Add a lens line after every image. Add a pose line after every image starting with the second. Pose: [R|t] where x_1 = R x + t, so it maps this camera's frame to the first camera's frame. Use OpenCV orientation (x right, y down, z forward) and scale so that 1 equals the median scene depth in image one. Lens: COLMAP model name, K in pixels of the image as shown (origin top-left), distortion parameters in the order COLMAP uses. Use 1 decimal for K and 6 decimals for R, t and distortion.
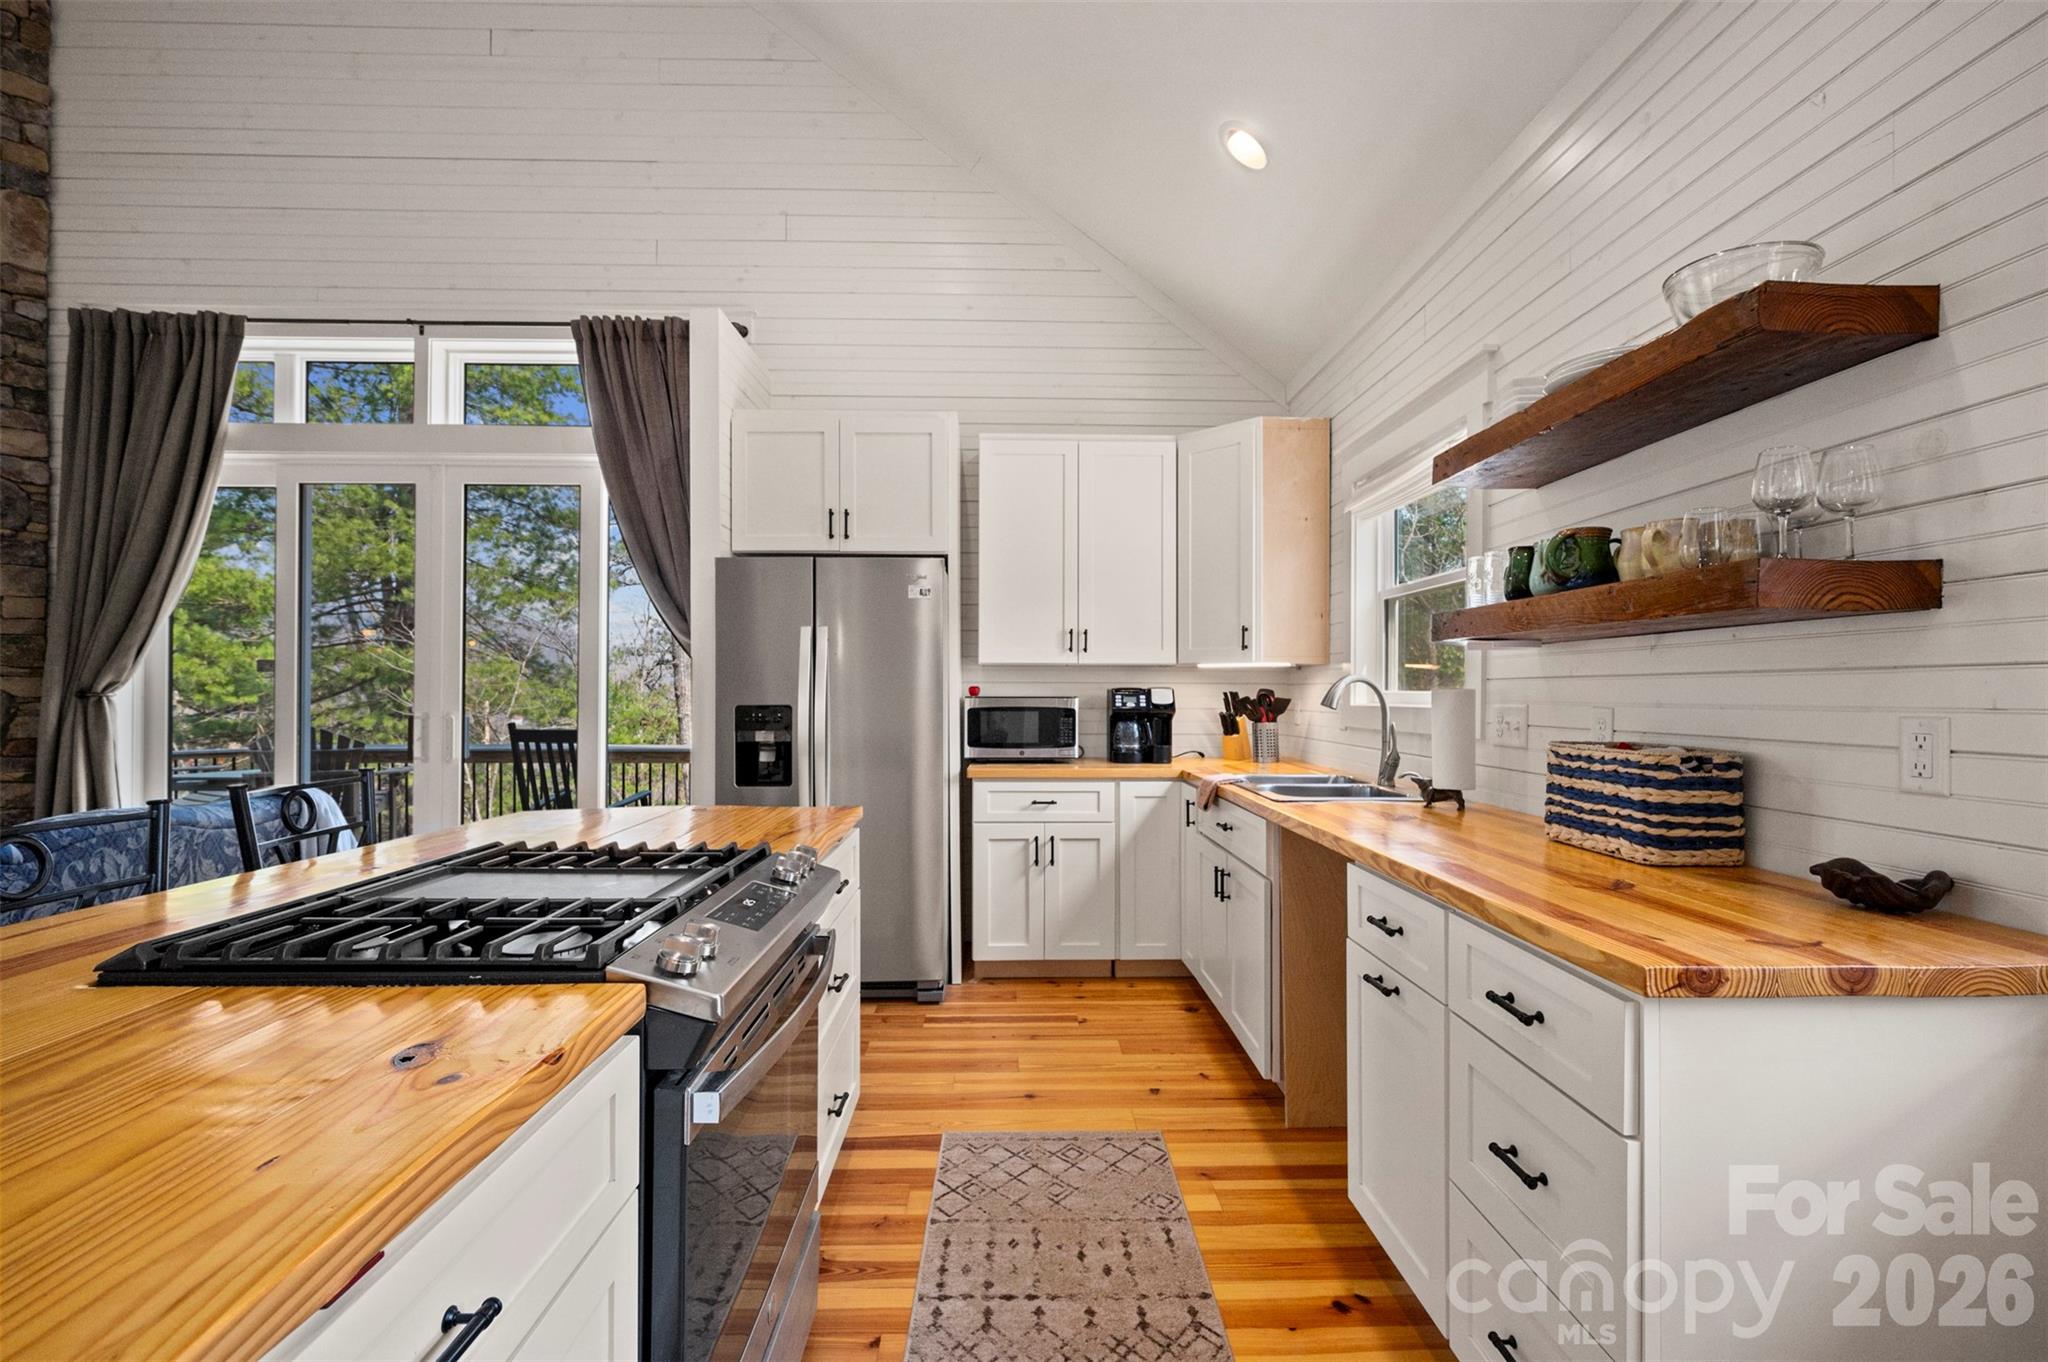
lens RADIAL K [[909.5, 0, 1012.7], [0, 909.5, 682.9], [0, 0, 1]] dist [0.003636, 0.000903]
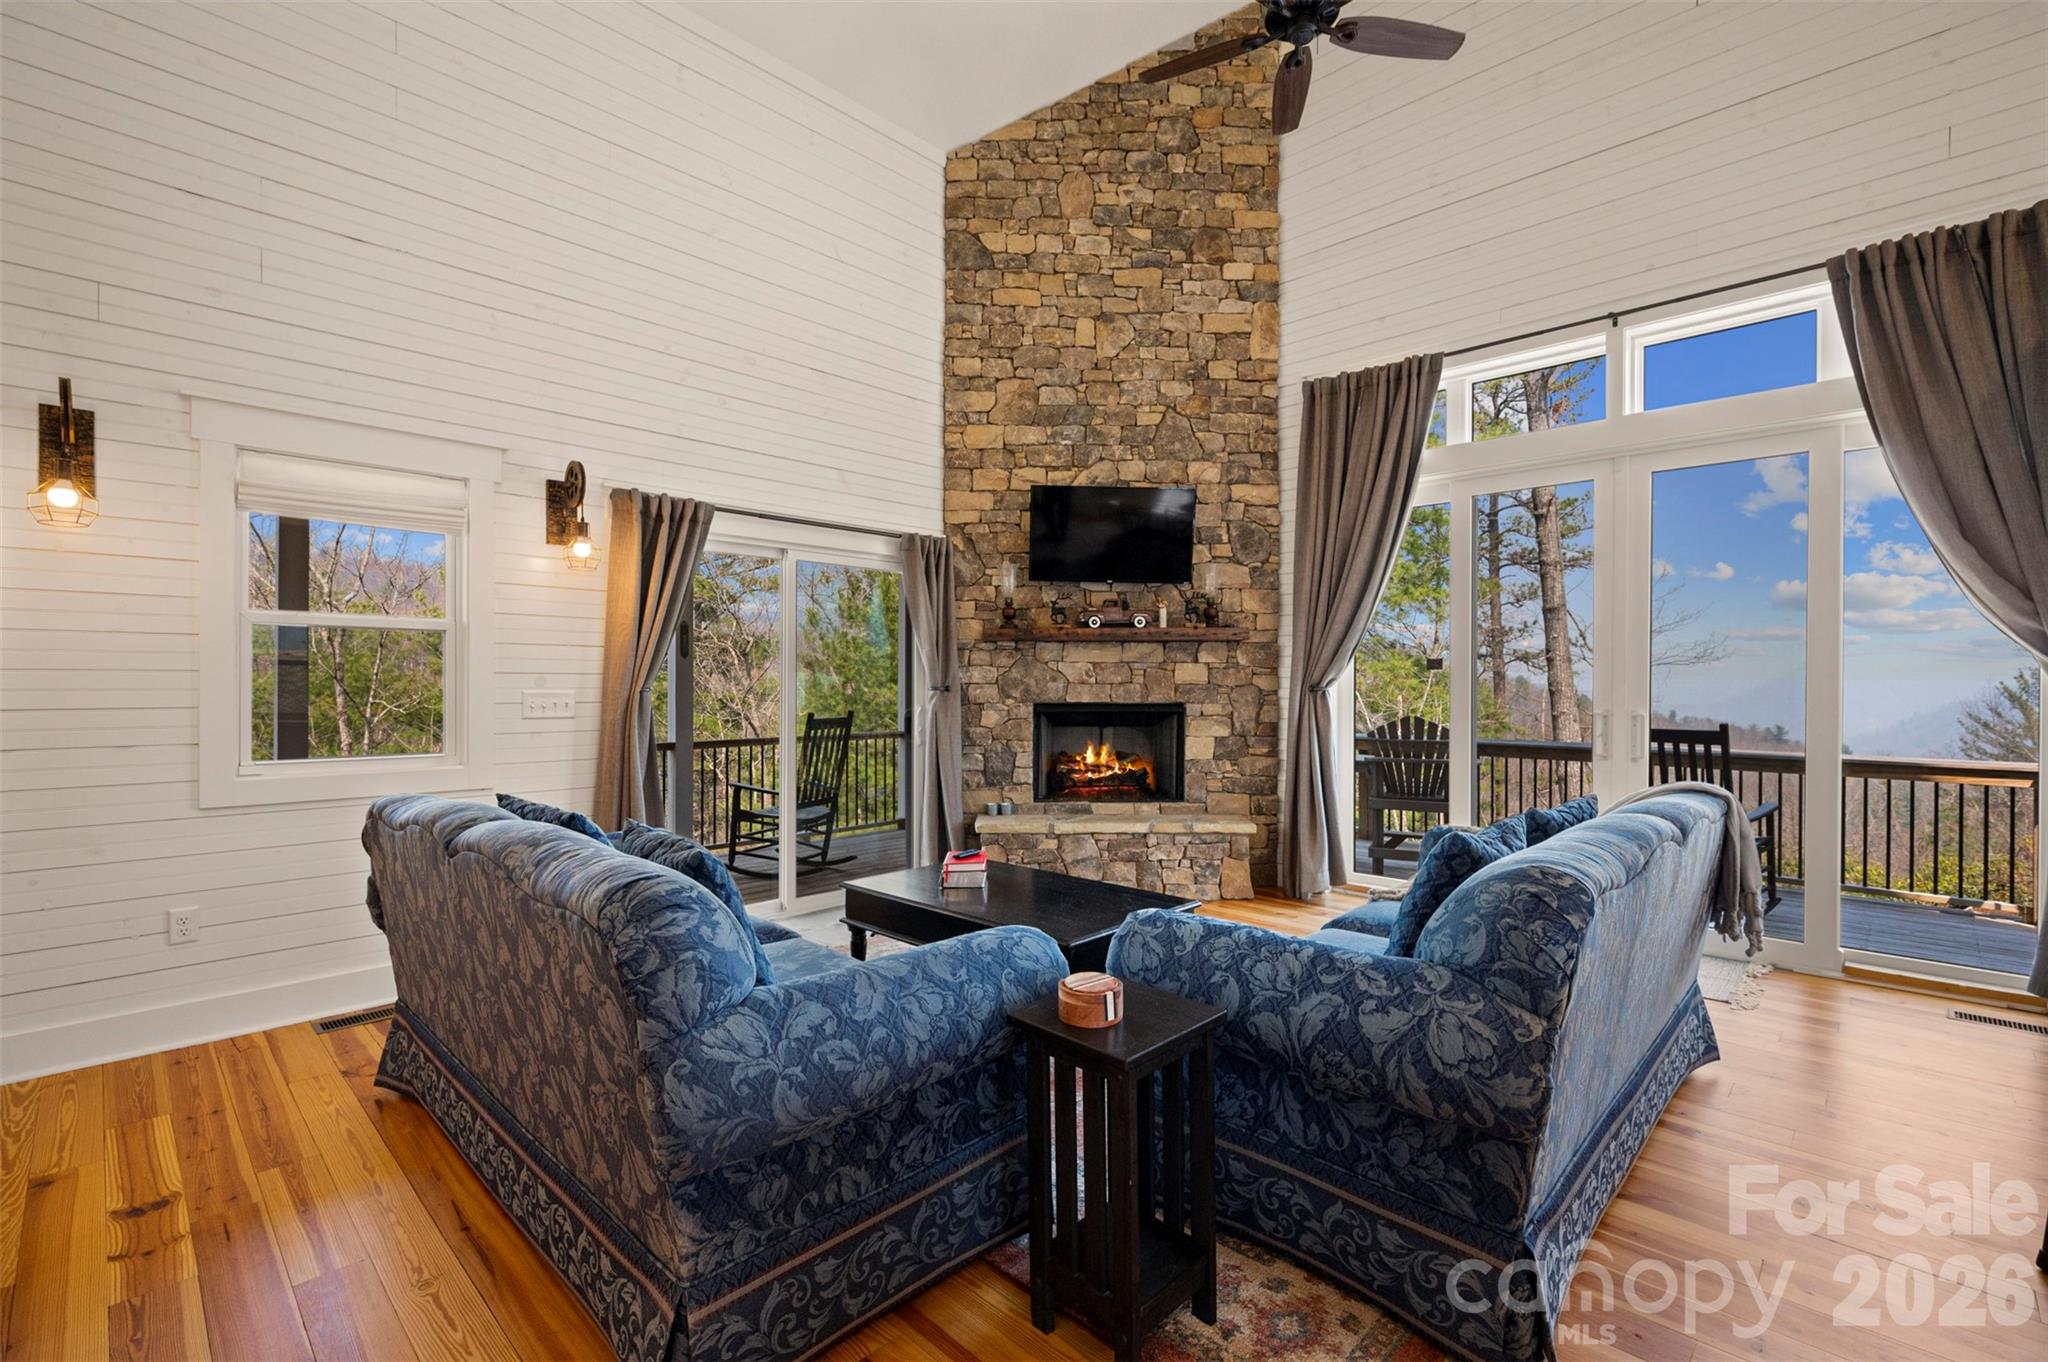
lens RADIAL K [[909.5, 0, 1025.5], [0, 909.5, 686.3], [0, 0, 1]] dist [0.003636, 0.000903]
pose [[0.712488, 0.001048, -0.701683, -0.466672], [0.004637, 0.999970, 0.006202, -0.000011], [0.701669, -0.007673, 0.712462, -0.180097]]
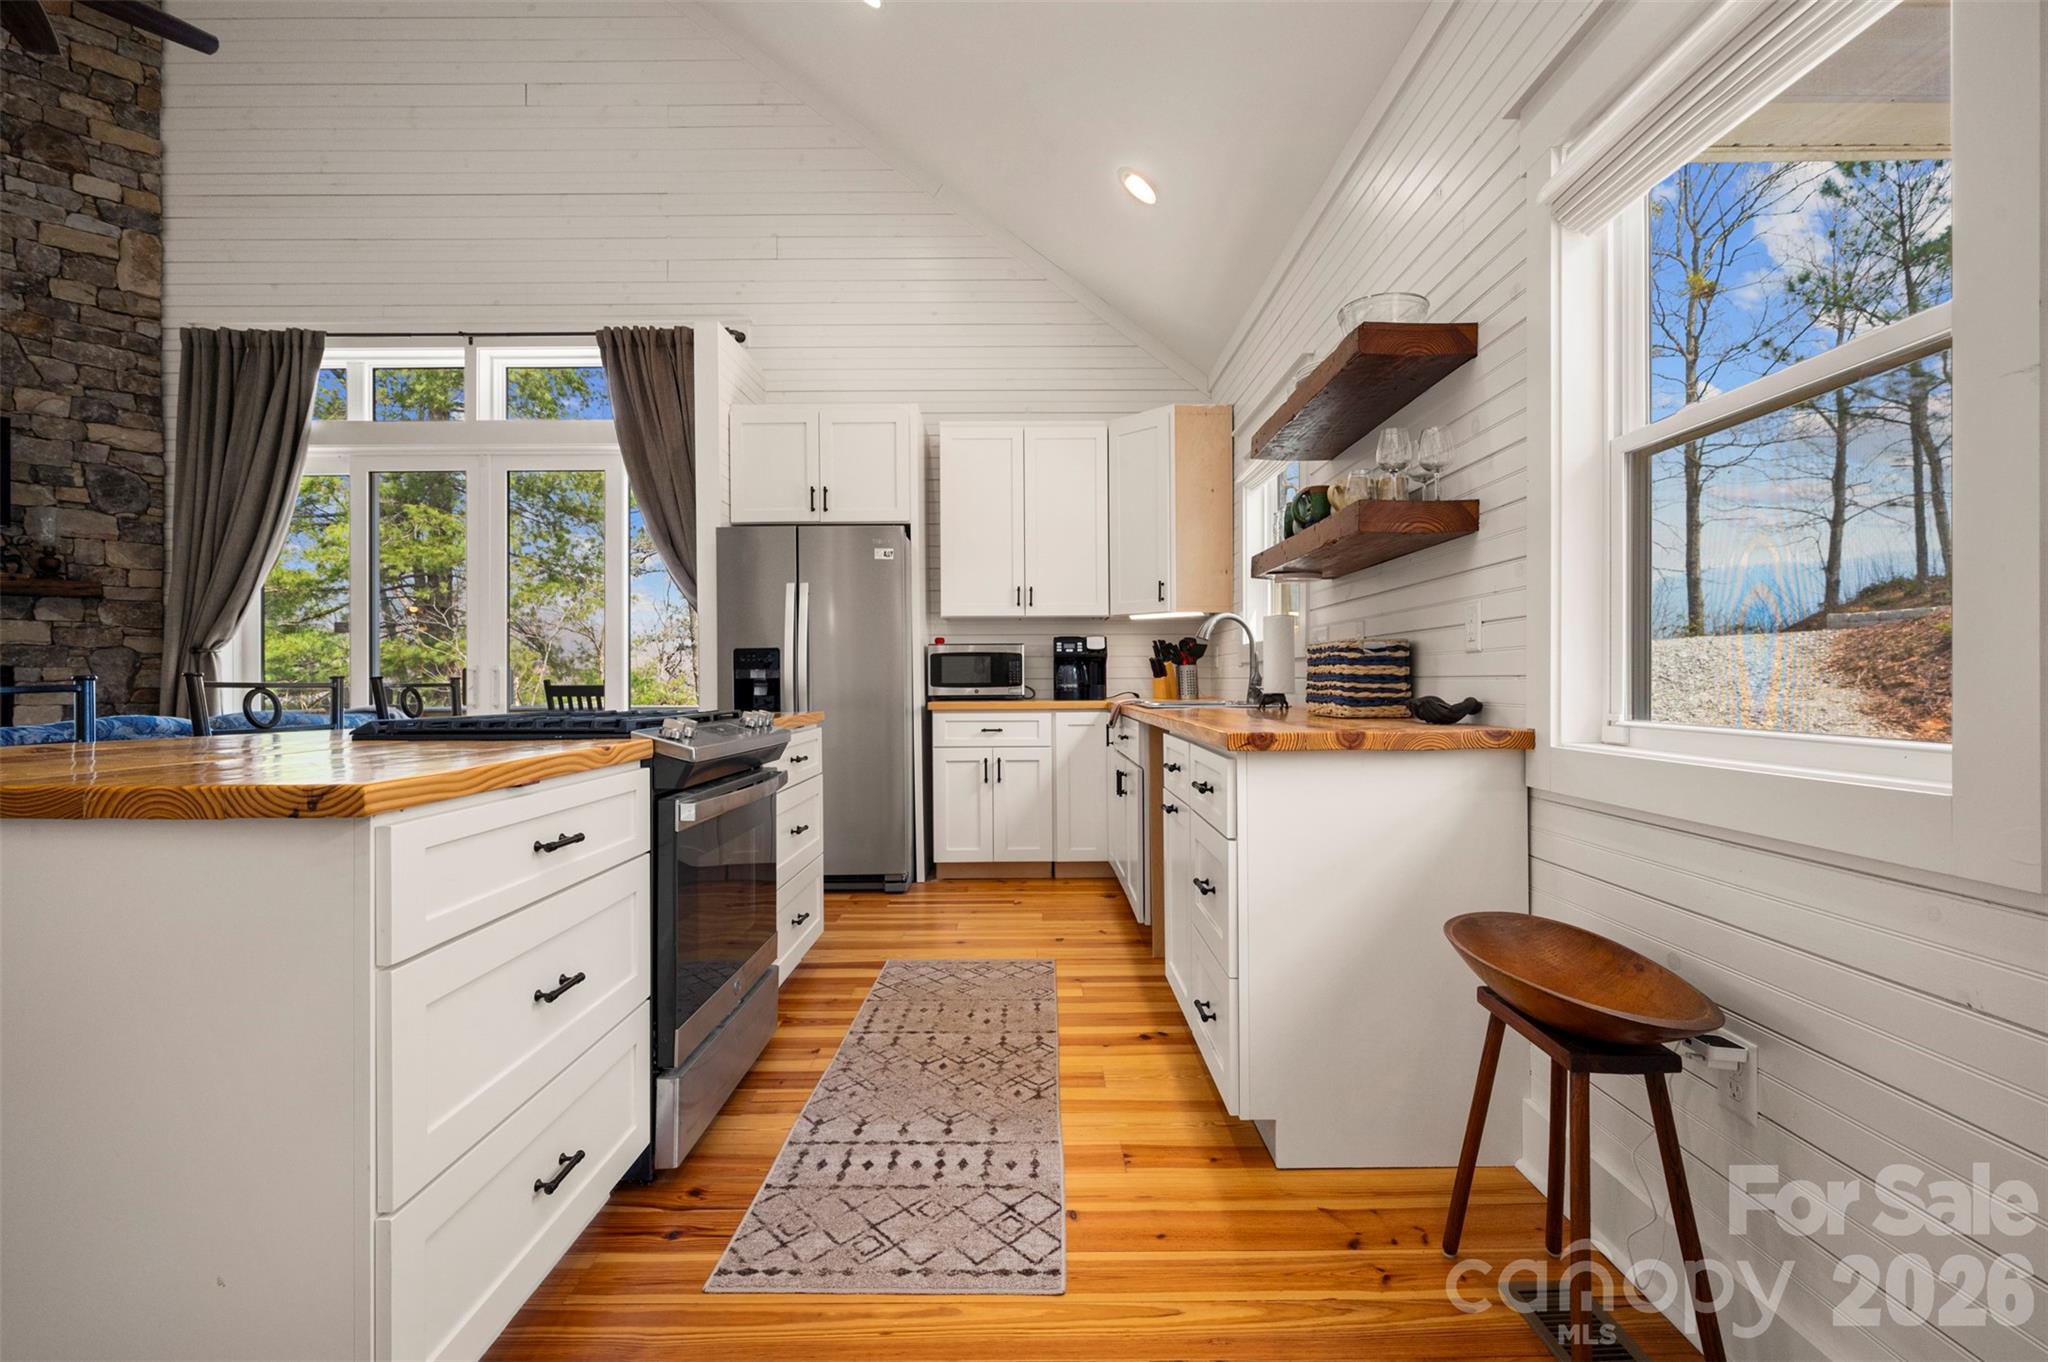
lens RADIAL K [[909.5, 0, 1015.6], [0, 909.5, 670.6], [0, 0, 1]] dist [0.003636, 0.000903]
pose [[0.999793, -0.008632, -0.018427, 0.087490], [0.008690, 0.999958, 0.003067, 0.049794], [0.018400, -0.003227, 0.999825, -0.194898]]
